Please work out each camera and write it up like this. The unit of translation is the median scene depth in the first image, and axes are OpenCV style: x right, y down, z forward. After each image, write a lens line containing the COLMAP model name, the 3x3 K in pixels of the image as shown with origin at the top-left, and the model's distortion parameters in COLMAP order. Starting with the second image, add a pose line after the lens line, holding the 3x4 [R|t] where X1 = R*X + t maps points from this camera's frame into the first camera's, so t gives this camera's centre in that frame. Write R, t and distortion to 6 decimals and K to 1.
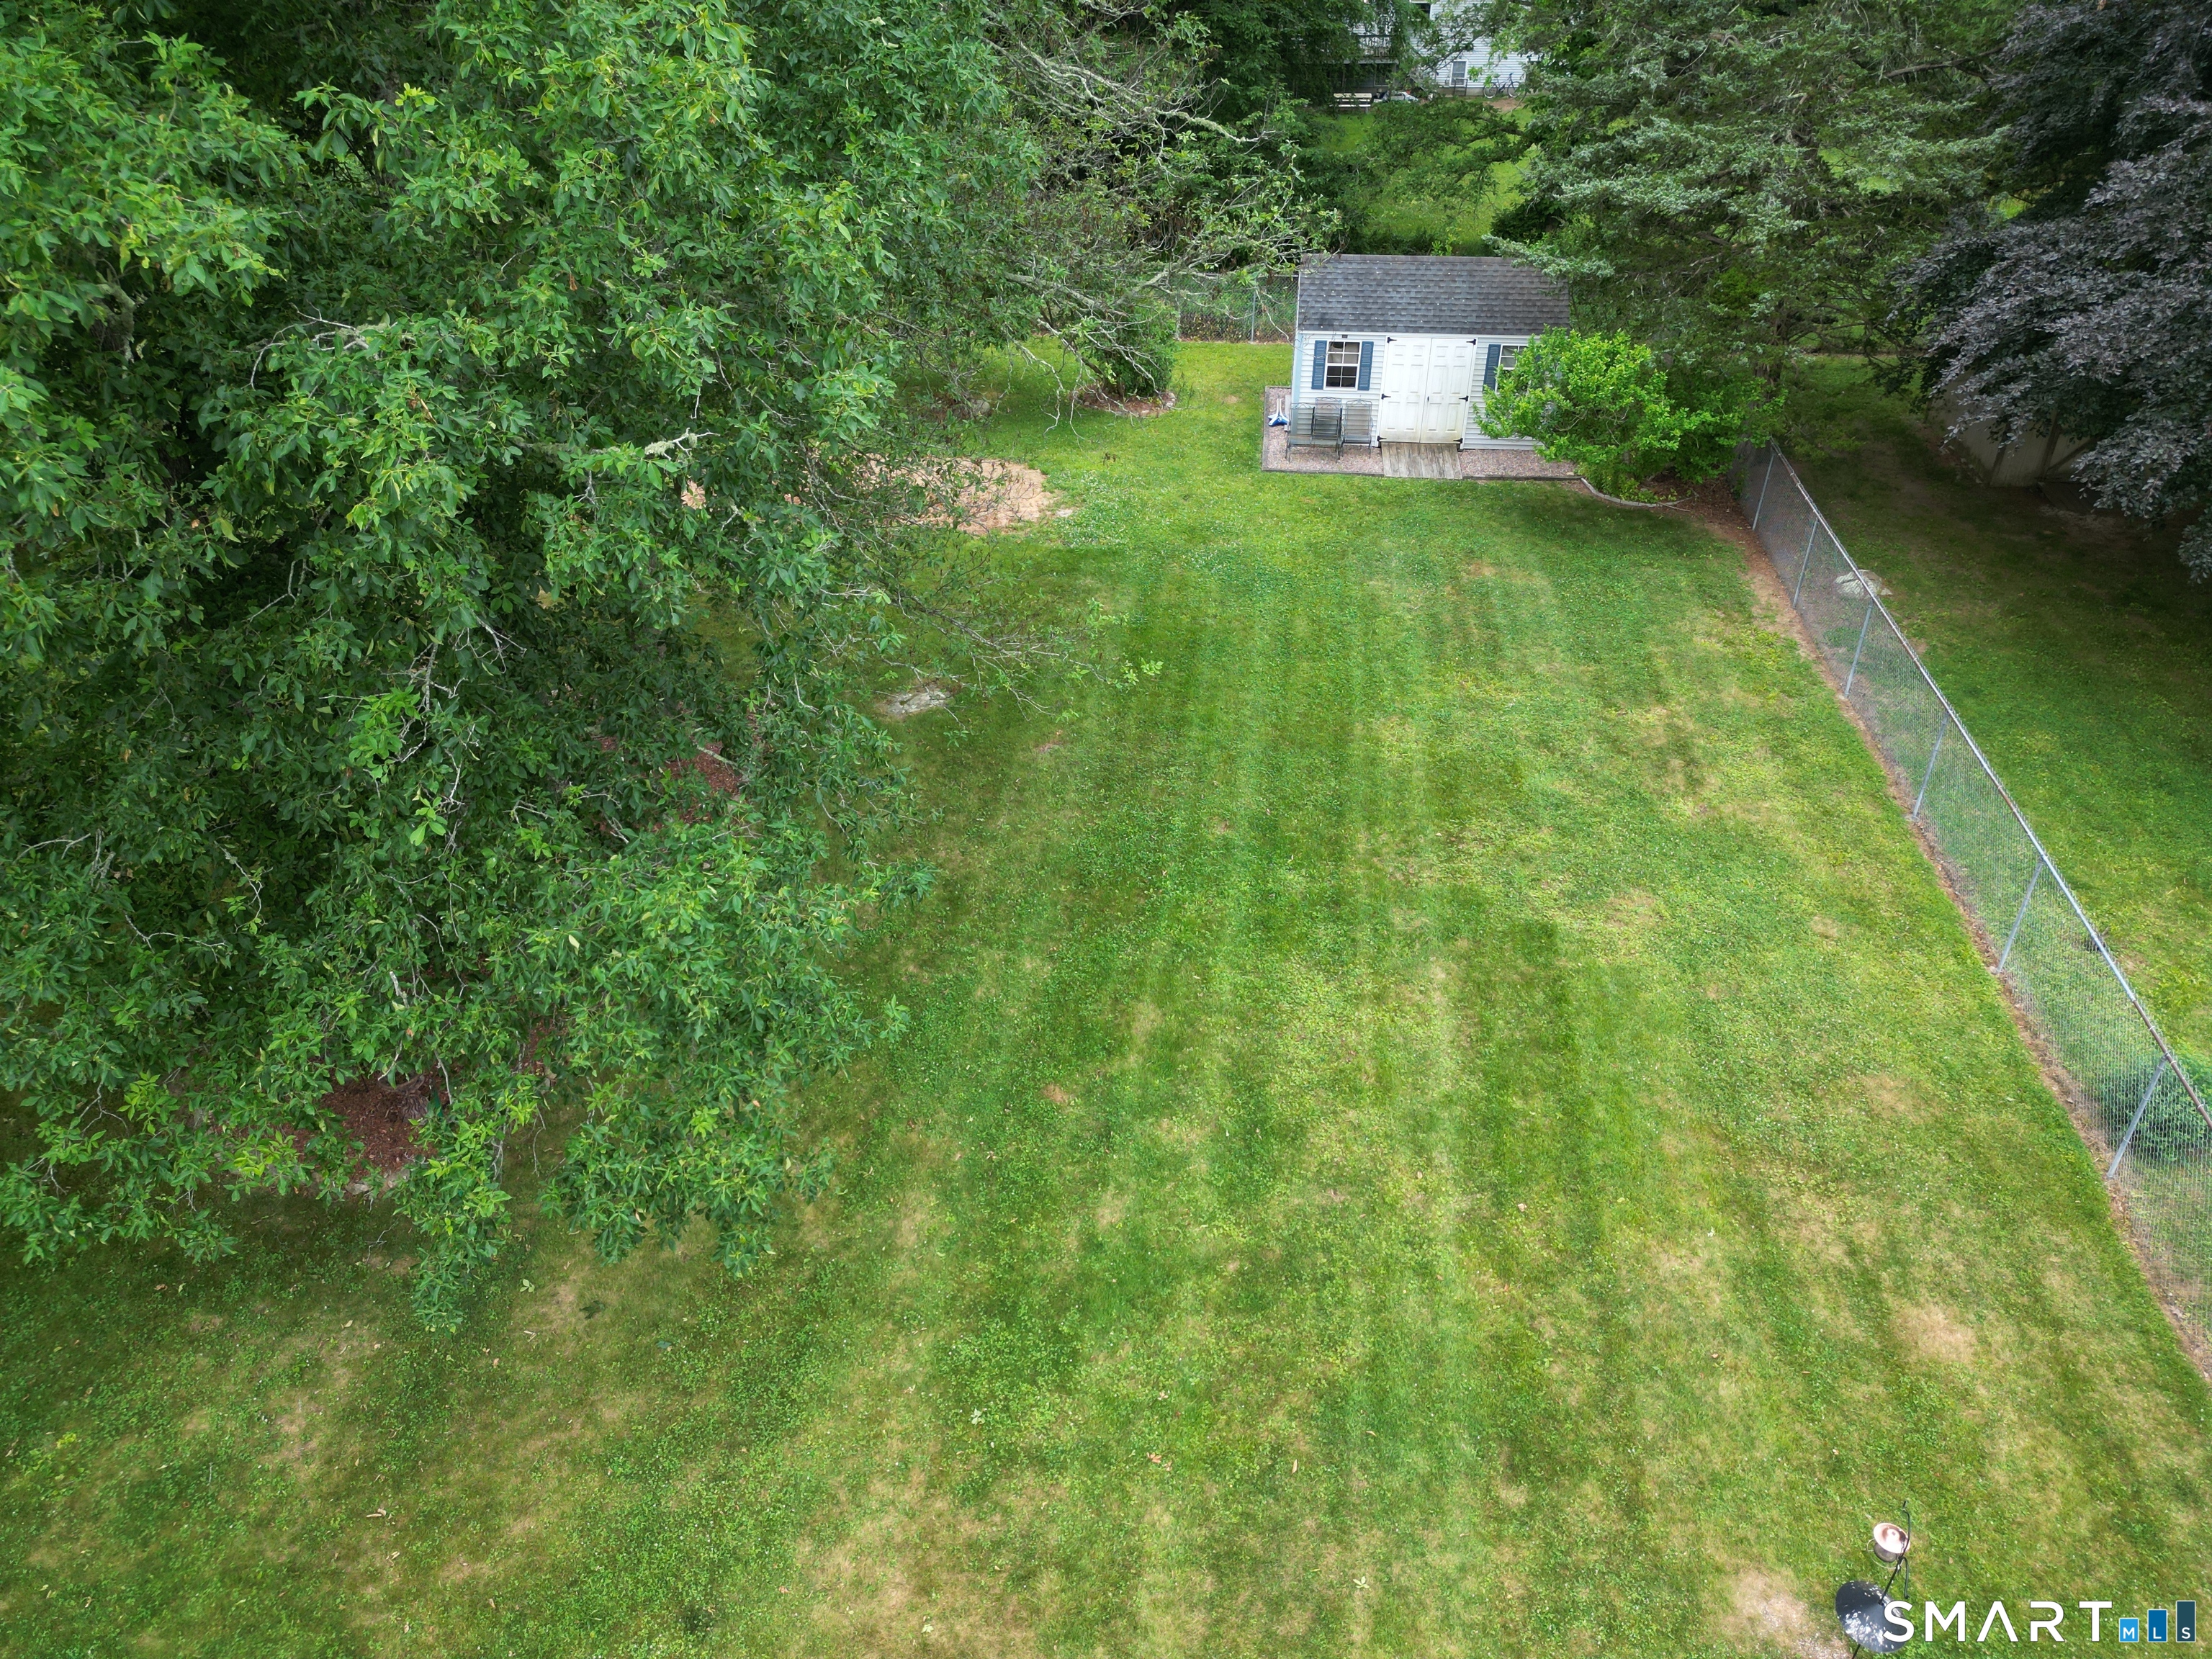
lens RADIAL K [[1495.9, 0, 1113.9], [0, 1495.9, 820.4], [0, 0, 1]] dist [0.051796, -0.063029]
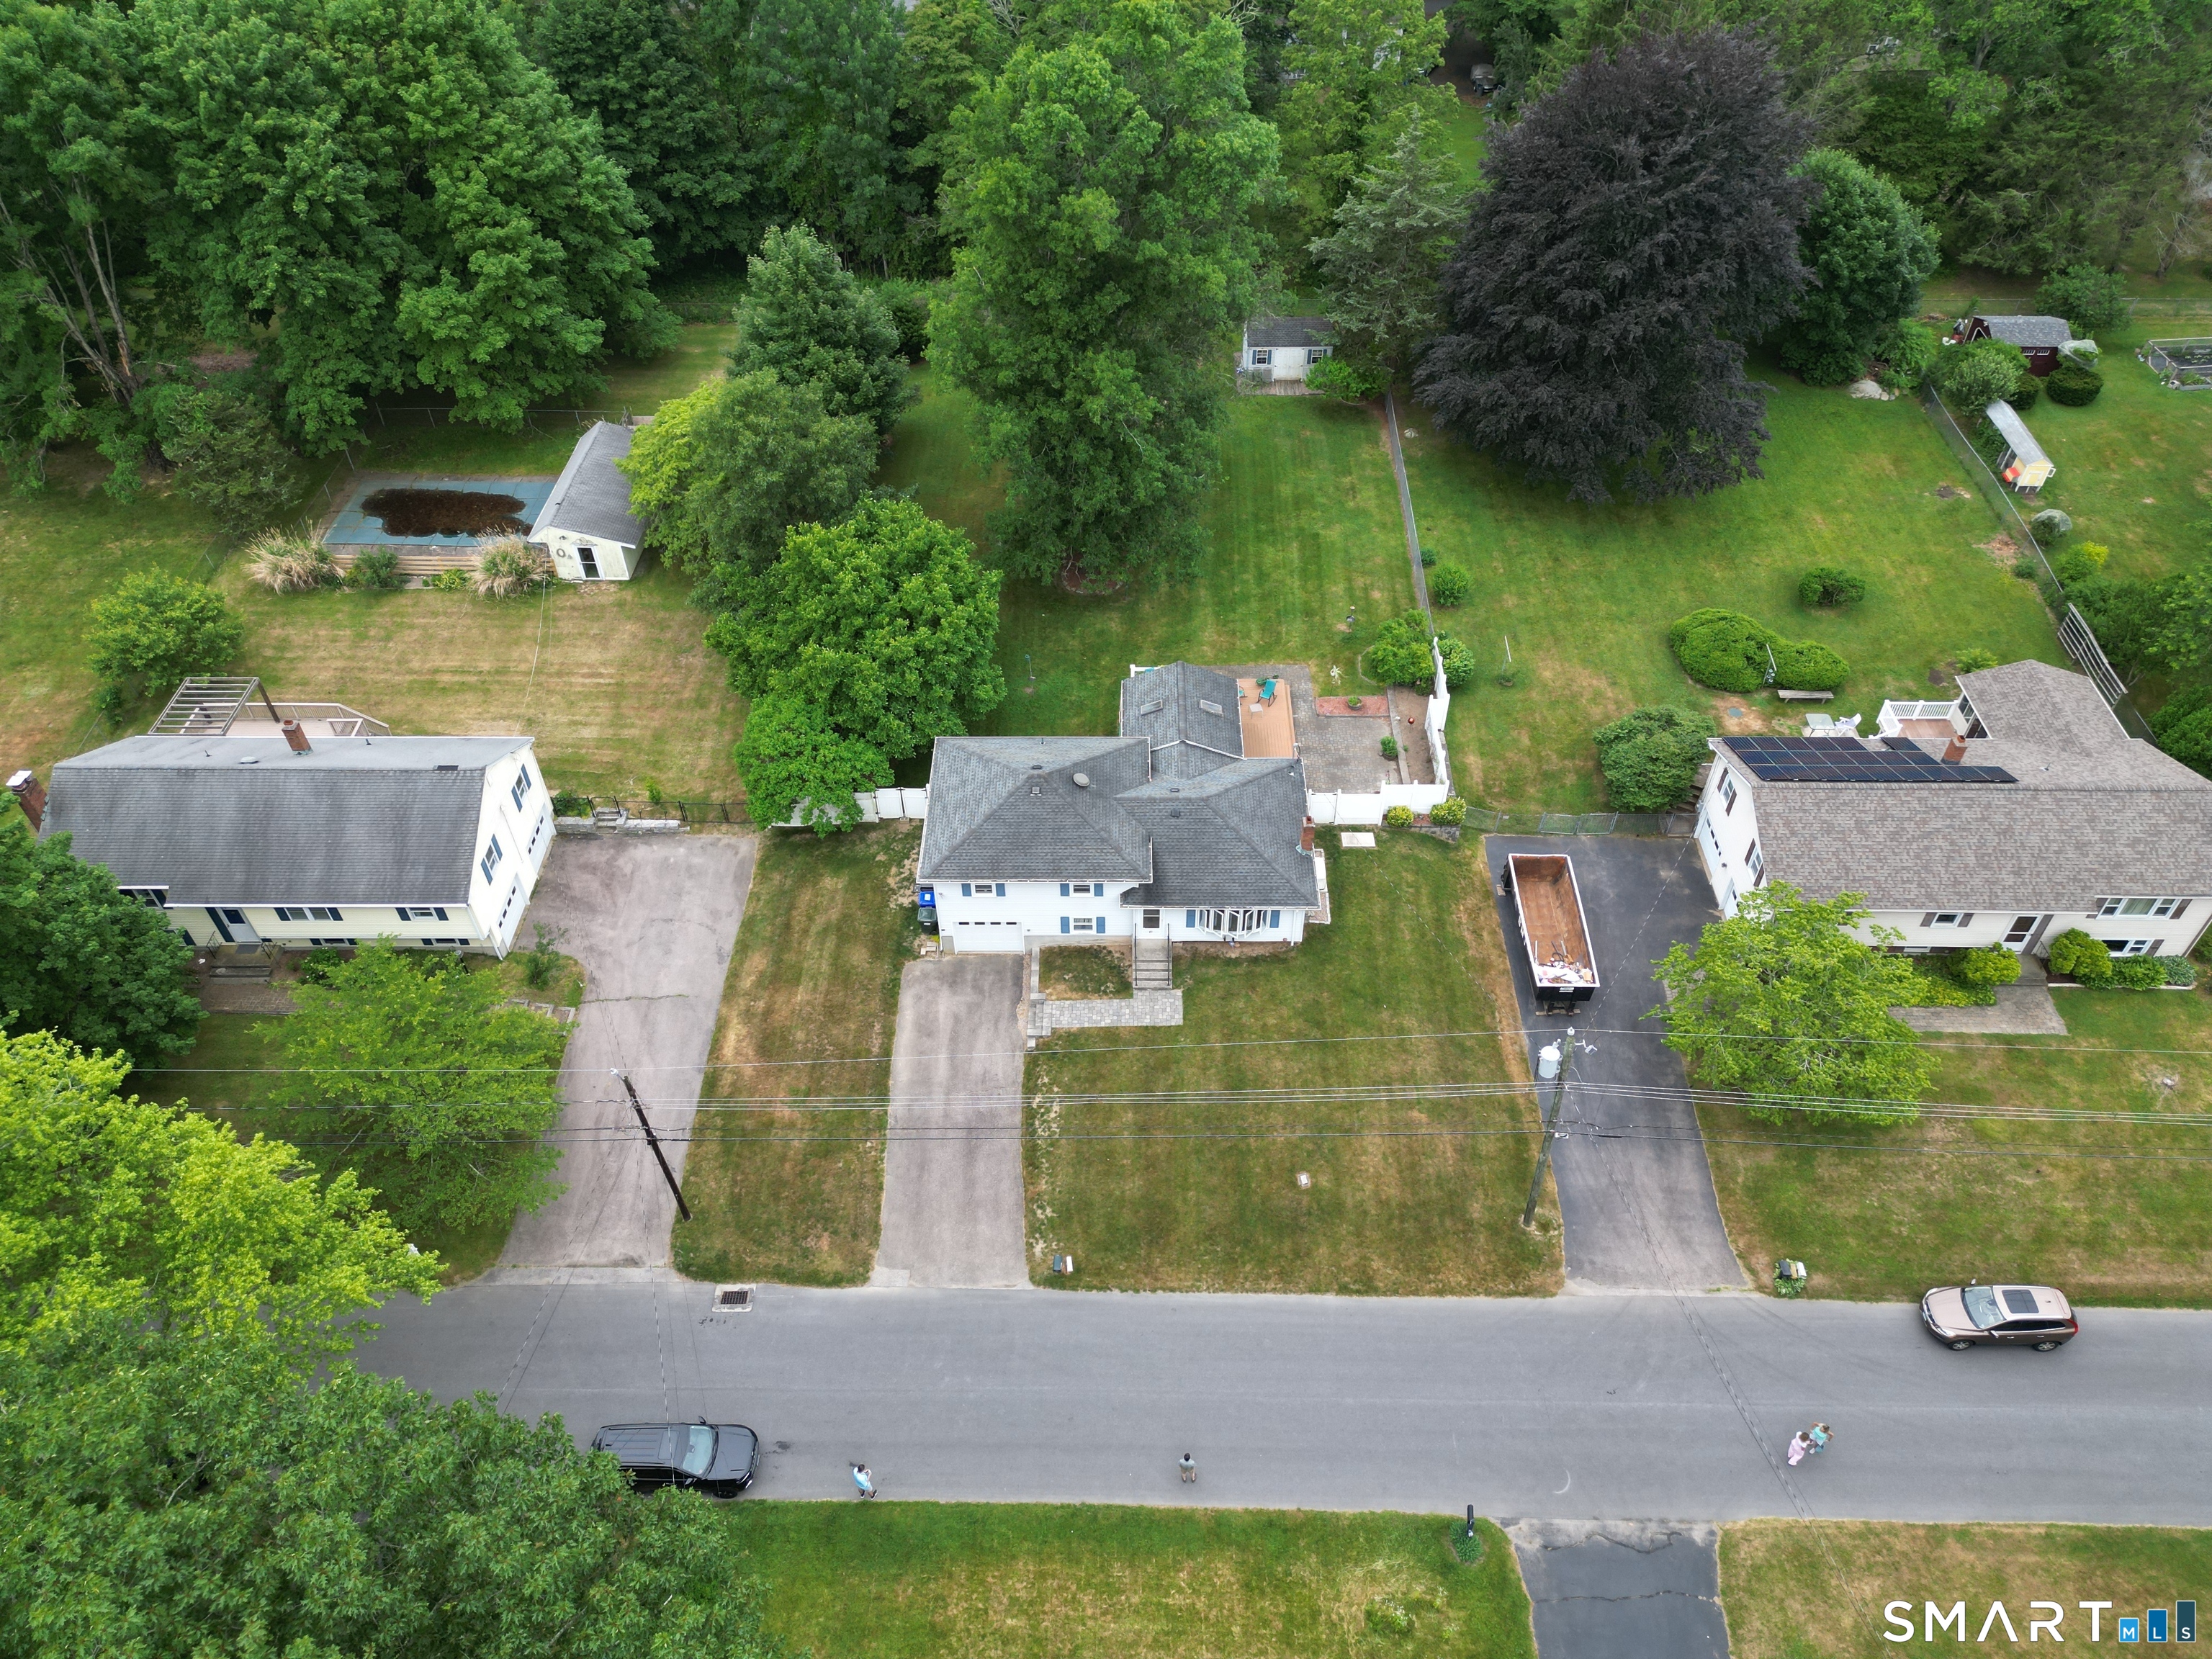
lens RADIAL K [[1495.9, 0, 1113.9], [0, 1495.9, 820.4], [0, 0, 1]] dist [0.051796, -0.063029]
pose [[0.994877, -0.073273, 0.069653, -0.457070], [0.056243, 0.973667, 0.220930, -0.078731], [-0.084007, -0.215880, 0.972799, -2.292345]]
